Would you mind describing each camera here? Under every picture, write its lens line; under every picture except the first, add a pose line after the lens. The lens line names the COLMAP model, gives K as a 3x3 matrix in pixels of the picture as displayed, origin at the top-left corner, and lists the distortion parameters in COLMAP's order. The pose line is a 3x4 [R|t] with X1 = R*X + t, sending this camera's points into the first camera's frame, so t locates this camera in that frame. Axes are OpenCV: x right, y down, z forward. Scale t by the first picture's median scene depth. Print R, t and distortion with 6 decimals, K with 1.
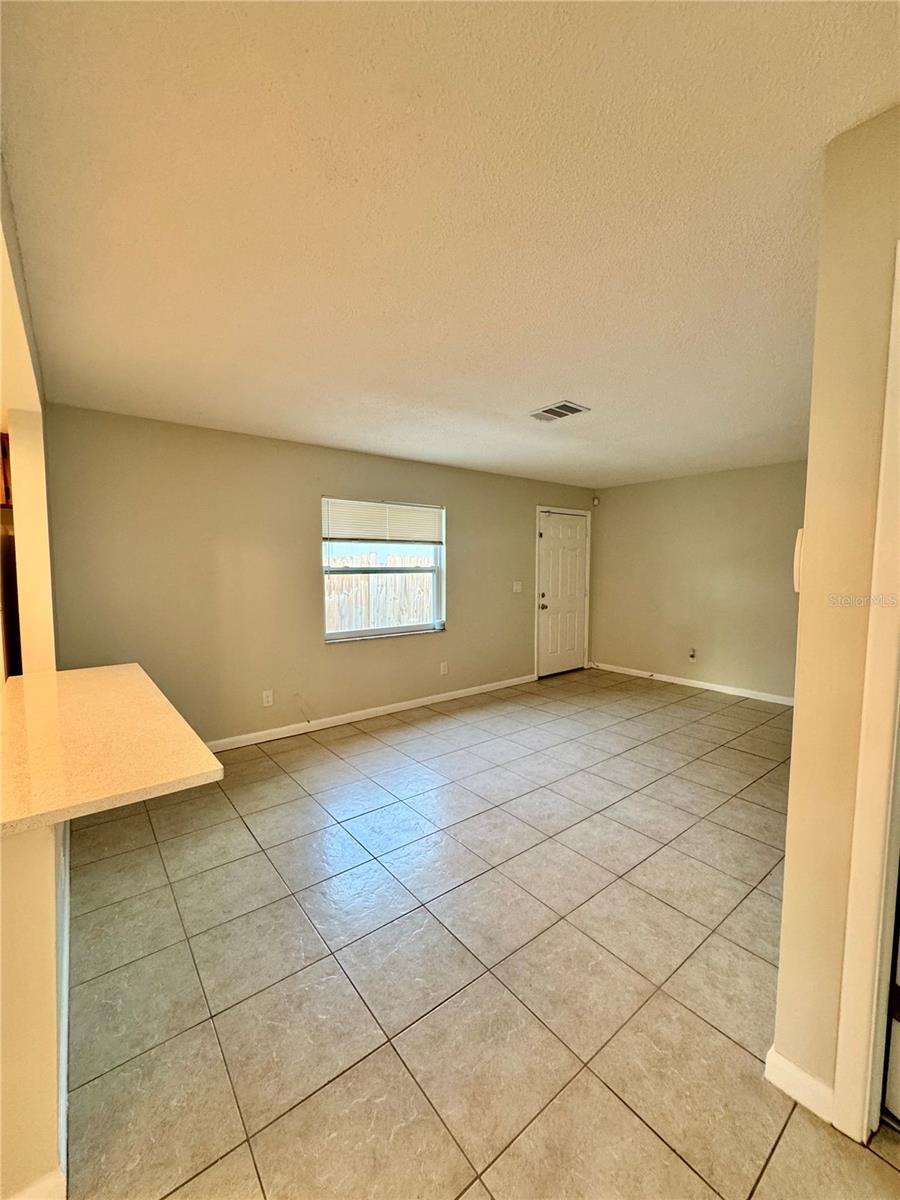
lens RADIAL K [[478.9, 0, 450.0], [0, 478.9, 600.0], [0, 0, 1]] dist [-0.002594, 0.000689]
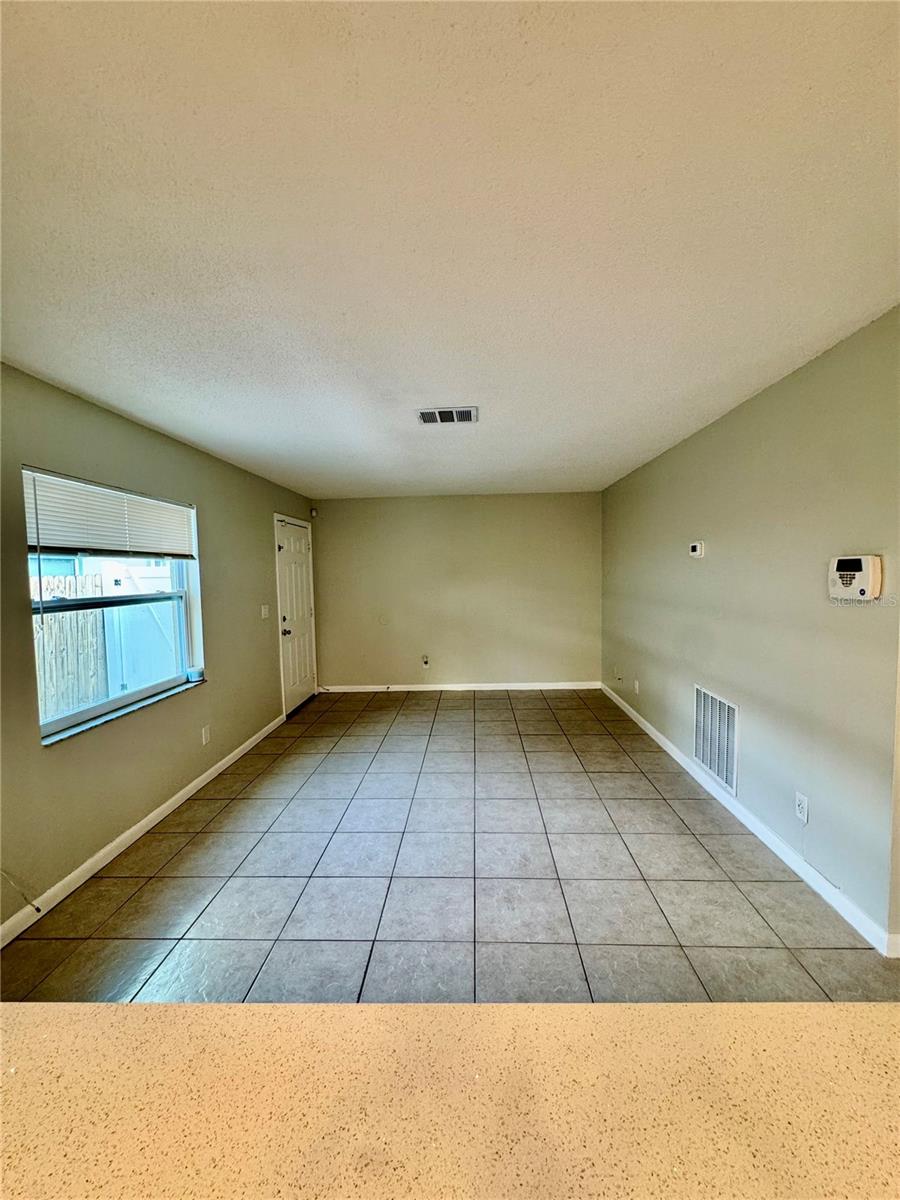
lens RADIAL K [[478.9, 0, 450.0], [0, 478.9, 600.0], [0, 0, 1]] dist [-0.002594, 0.000689]
pose [[0.653967, -0.058073, 0.754291, -0.351994], [0.077903, 0.996918, 0.009212, -0.039620], [-0.752501, 0.052737, 0.656476, 0.309986]]
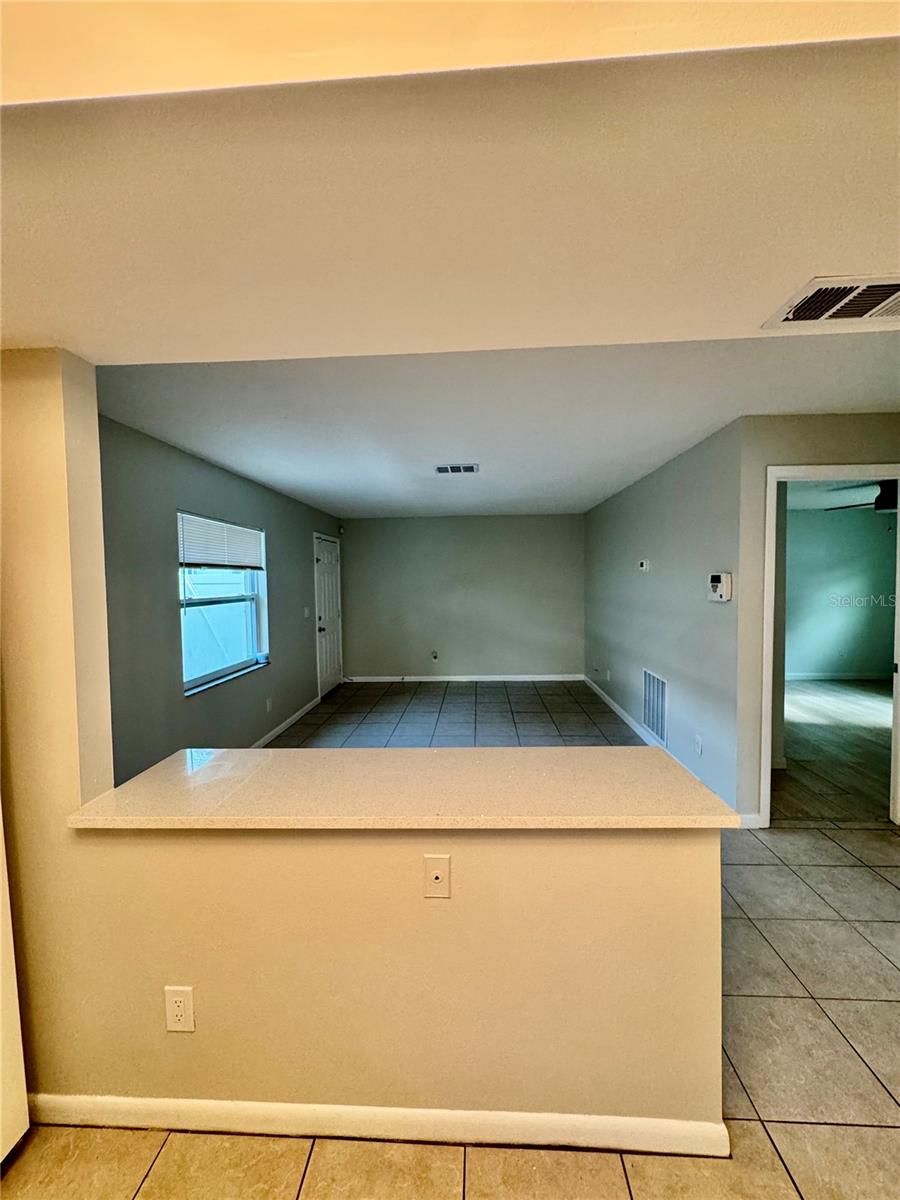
lens RADIAL K [[478.9, 0, 450.0], [0, 478.9, 600.0], [0, 0, 1]] dist [-0.002594, 0.000689]
pose [[0.660910, -0.041995, 0.749289, -0.548593], [0.071554, 0.997411, -0.007213, -0.030794], [-0.747046, 0.058382, 0.662203, 0.148264]]
